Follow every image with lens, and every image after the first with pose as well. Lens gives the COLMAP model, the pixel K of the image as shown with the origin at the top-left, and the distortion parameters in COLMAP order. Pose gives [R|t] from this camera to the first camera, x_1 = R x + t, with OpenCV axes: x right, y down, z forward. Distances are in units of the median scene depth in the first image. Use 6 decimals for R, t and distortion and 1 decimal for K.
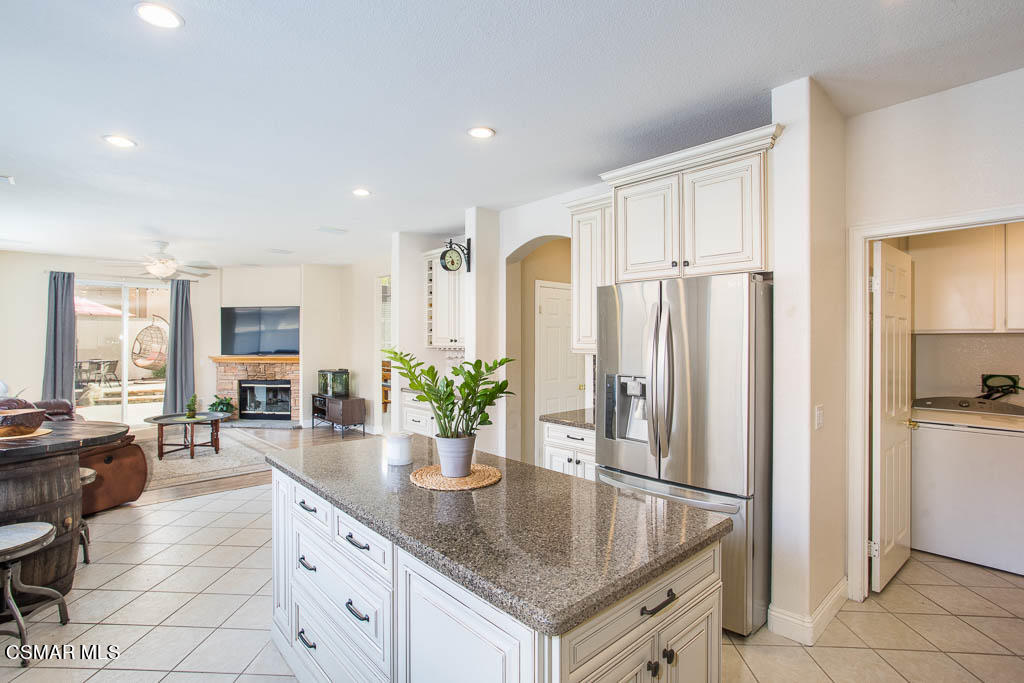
lens RADIAL K [[509.3, 0, 502.5], [0, 509.3, 340.4], [0, 0, 1]] dist [0.002375, 0.004185]
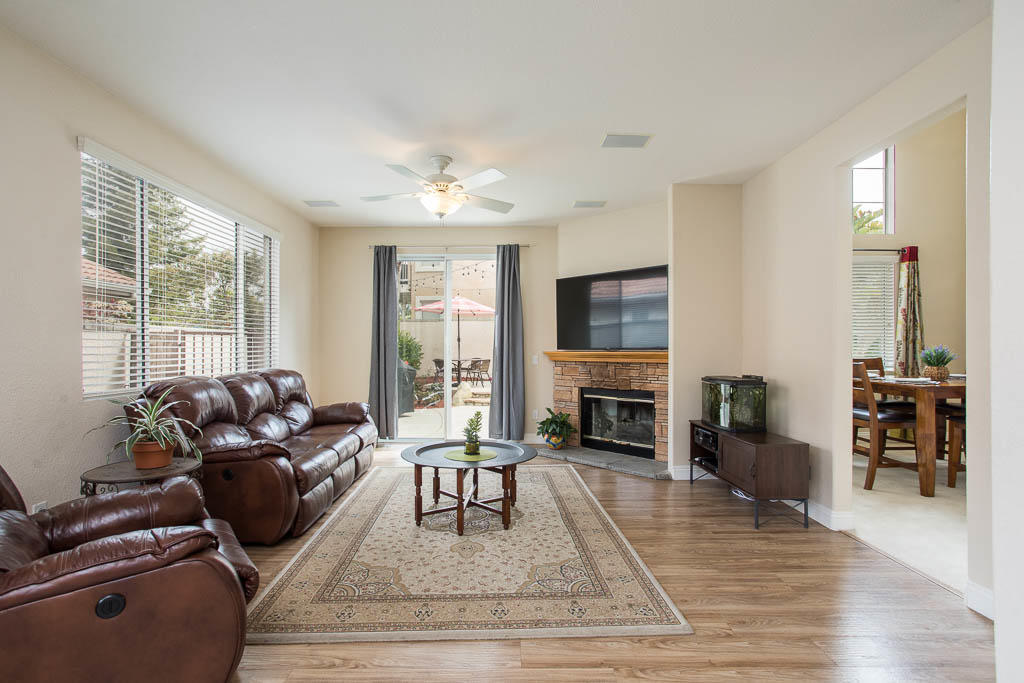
lens RADIAL K [[509.3, 0, 497.5], [0, 509.3, 349.8], [0, 0, 1]] dist [0.002375, 0.004185]
pose [[0.747632, -0.000625, -0.664113, -0.161349], [0.003470, 0.999990, 0.002966, 0.026947], [0.664104, -0.004522, 0.747627, 0.443110]]
